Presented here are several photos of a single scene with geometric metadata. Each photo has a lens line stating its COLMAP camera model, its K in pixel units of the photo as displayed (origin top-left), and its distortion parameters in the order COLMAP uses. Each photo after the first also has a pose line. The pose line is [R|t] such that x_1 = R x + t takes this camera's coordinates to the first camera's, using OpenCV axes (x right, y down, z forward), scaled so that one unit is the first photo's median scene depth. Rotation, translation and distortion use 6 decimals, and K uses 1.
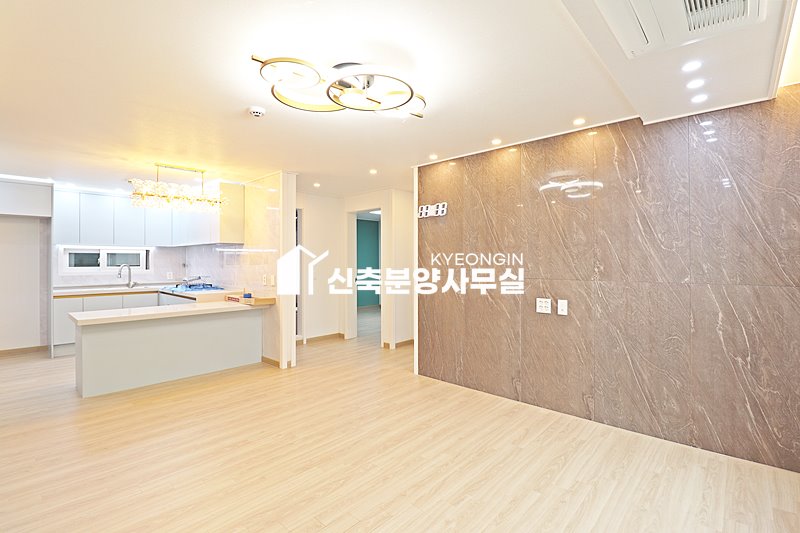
lens RADIAL K [[375.0, 0, 404.8], [0, 375.0, 259.1], [0, 0, 1]] dist [-0.004618, -0.008320]
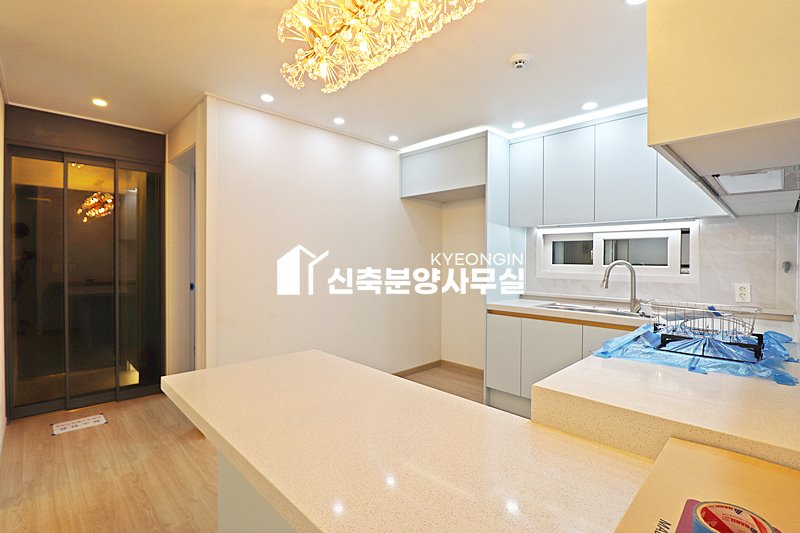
lens RADIAL K [[375.0, 0, 399.1], [0, 375.0, 261.6], [0, 0, 1]] dist [-0.004618, -0.008320]
pose [[-0.059984, 0.007989, -0.998167, -0.396575], [-0.003126, 0.999962, 0.008191, 0.019149], [0.998194, 0.003612, -0.059956, 1.165965]]
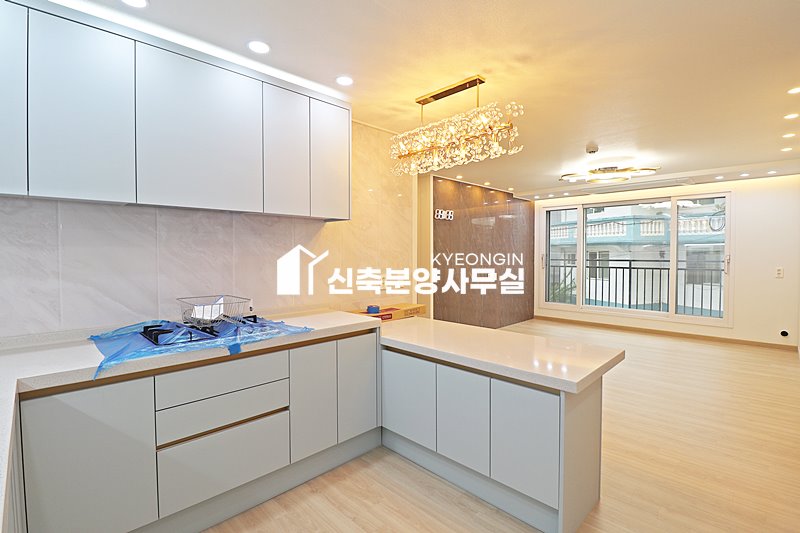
lens RADIAL K [[375.0, 0, 401.0], [0, 375.0, 262.8], [0, 0, 1]] dist [-0.004618, -0.008320]
pose [[0.038850, -0.023589, 0.998967, -1.339504], [0.000807, 0.999722, 0.023576, 0.006313], [-0.999245, -0.000109, 0.038858, 1.195385]]
